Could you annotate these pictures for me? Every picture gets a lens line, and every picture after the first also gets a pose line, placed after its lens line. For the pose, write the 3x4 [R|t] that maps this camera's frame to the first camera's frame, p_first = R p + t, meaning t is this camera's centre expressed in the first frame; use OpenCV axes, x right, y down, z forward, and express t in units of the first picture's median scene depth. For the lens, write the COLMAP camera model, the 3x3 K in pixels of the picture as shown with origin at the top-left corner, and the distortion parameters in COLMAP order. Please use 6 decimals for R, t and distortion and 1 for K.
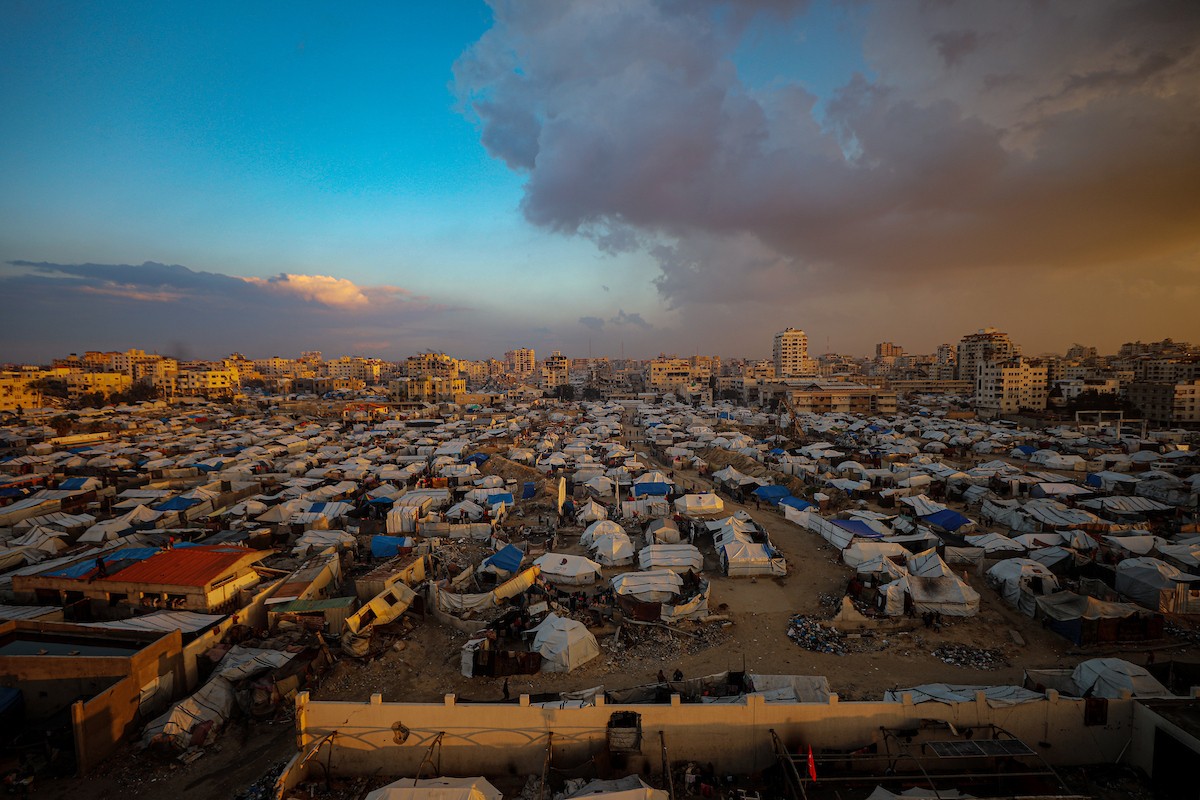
lens RADIAL K [[551.0, 0, 599.6], [0, 551.0, 403.1], [0, 0, 1]] dist [-0.044507, 0.012301]
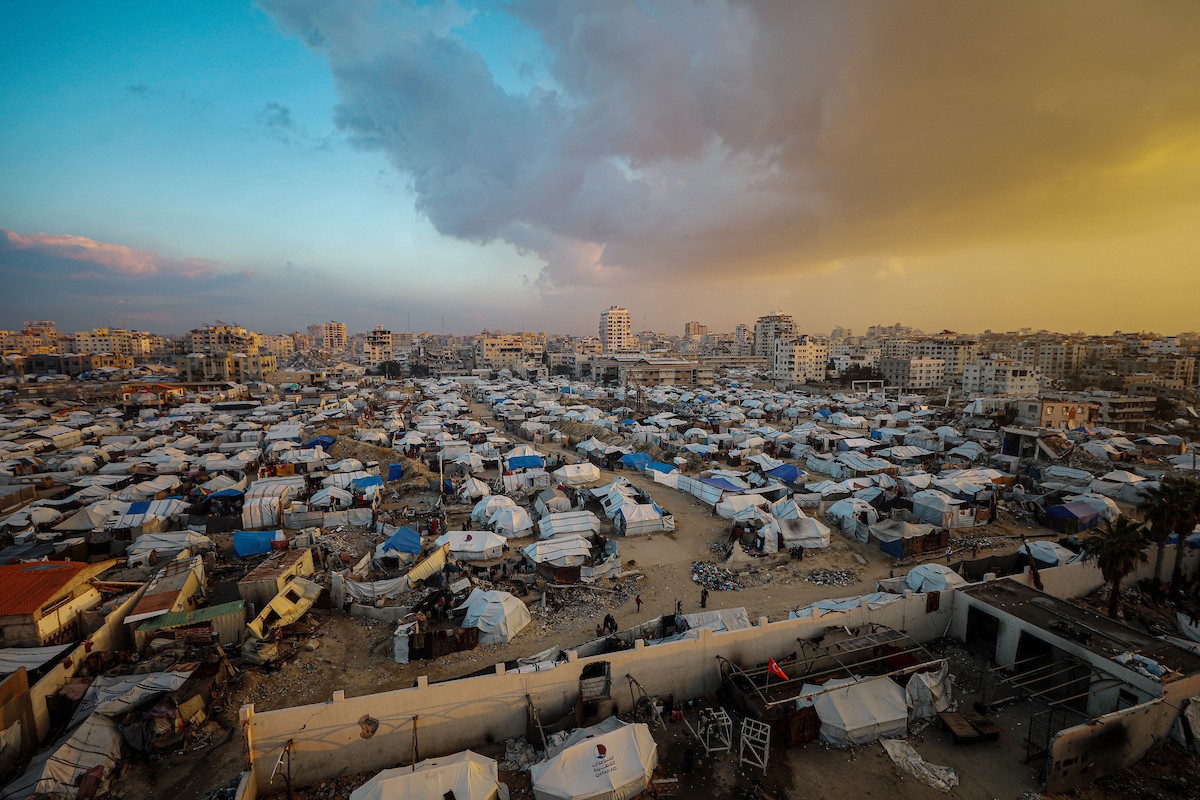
lens RADIAL K [[551.0, 0, 604.2], [0, 551.0, 399.1], [0, 0, 1]] dist [-0.044507, 0.012301]
pose [[0.947290, -0.024806, 0.319414, -0.097846], [0.013385, 0.999192, 0.037901, 0.003276], [-0.320096, -0.031628, 0.946857, -0.002179]]
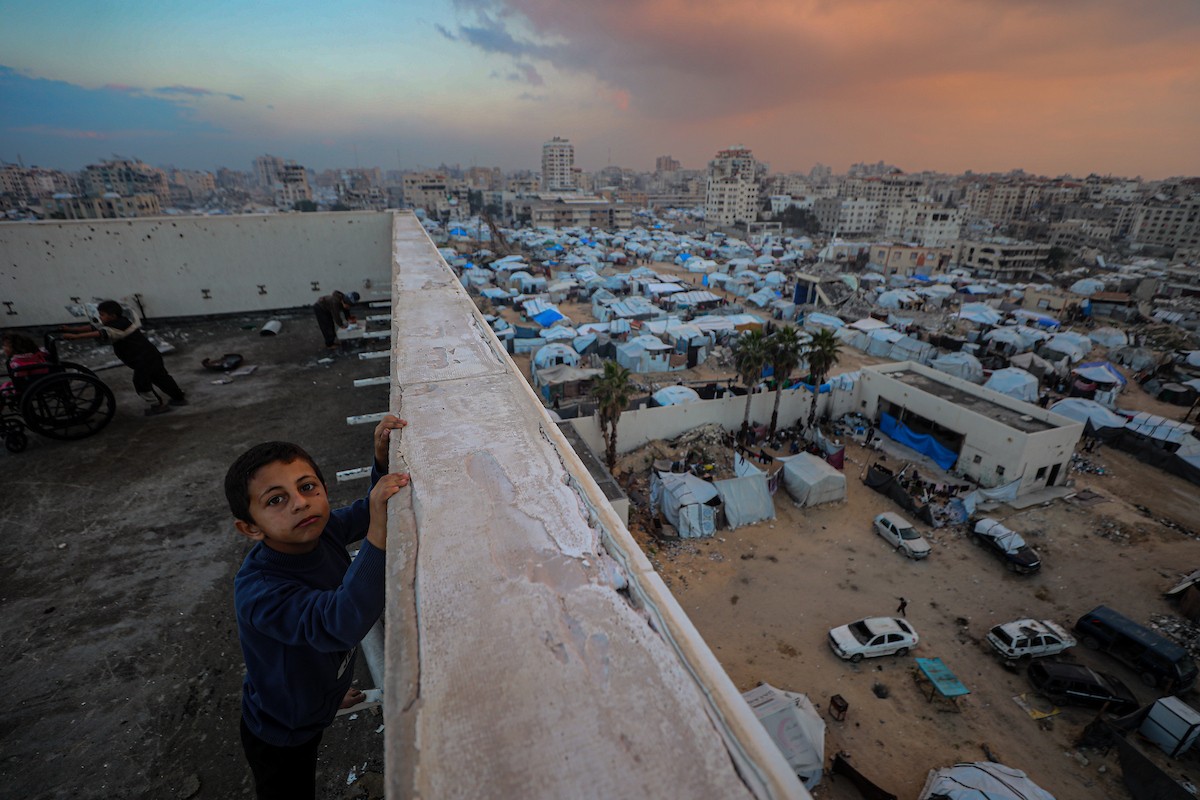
lens RADIAL K [[551.0, 0, 597.1], [0, 551.0, 406.3], [0, 0, 1]] dist [-0.044507, 0.012301]
pose [[0.936119, -0.122028, 0.329835, 0.277575], [0.009370, 0.946193, 0.323467, 0.009739], [-0.351560, -0.299713, 0.886892, -0.134328]]
